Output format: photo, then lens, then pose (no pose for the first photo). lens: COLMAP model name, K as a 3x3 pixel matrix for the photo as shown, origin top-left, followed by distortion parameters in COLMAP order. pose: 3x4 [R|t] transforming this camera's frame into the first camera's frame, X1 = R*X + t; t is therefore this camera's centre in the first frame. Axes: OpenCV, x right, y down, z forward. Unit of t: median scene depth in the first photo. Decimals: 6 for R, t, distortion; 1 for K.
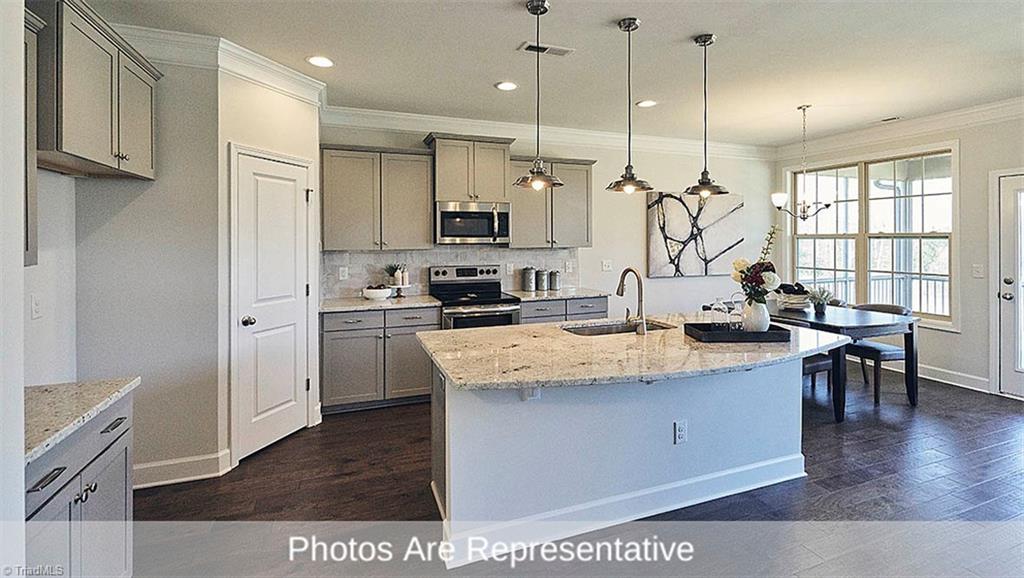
lens RADIAL K [[467.2, 0, 490.9], [0, 467.2, 262.7], [0, 0, 1]] dist [-0.001875, 0.000283]
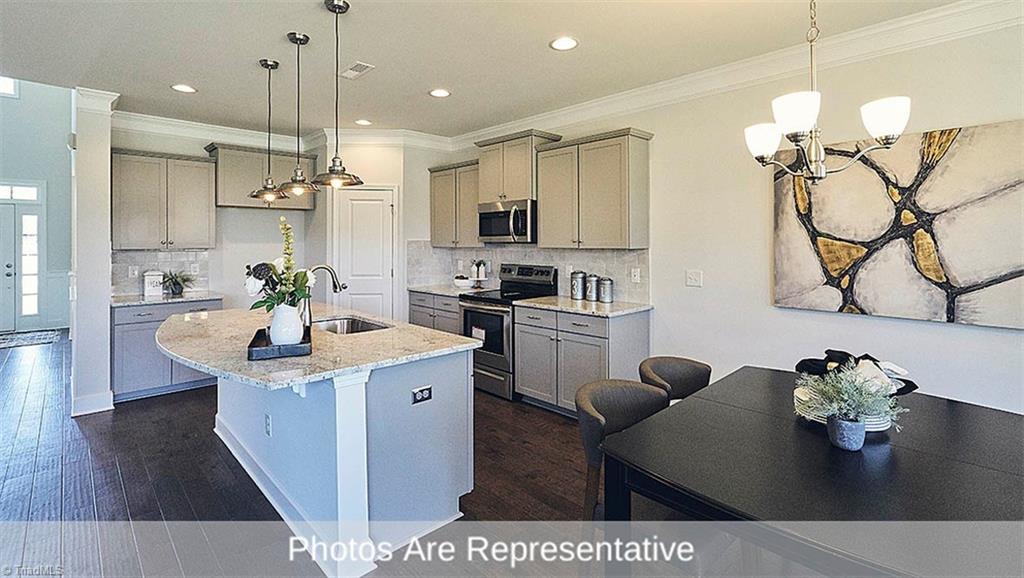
lens RADIAL K [[467.2, 0, 505.0], [0, 467.2, 236.9], [0, 0, 1]] dist [-0.001875, 0.000283]
pose [[0.389671, -0.008364, -0.920916, 0.798486], [-0.049264, 0.998338, -0.029912, -0.020091], [0.919636, 0.057024, 0.388611, 0.540849]]
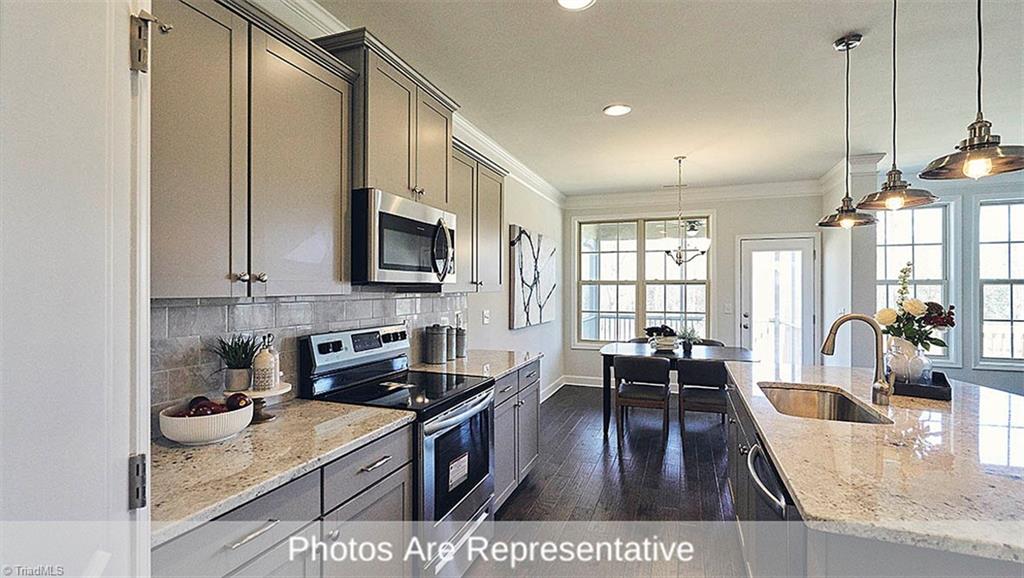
lens RADIAL K [[467.2, 0, 515.2], [0, 467.2, 291.3], [0, 0, 1]] dist [-0.001875, 0.000283]
pose [[0.641928, 0.000275, 0.766765, -0.318321], [0.031731, 0.999134, -0.026924, -0.013693], [-0.766108, 0.041613, 0.641363, 0.520377]]
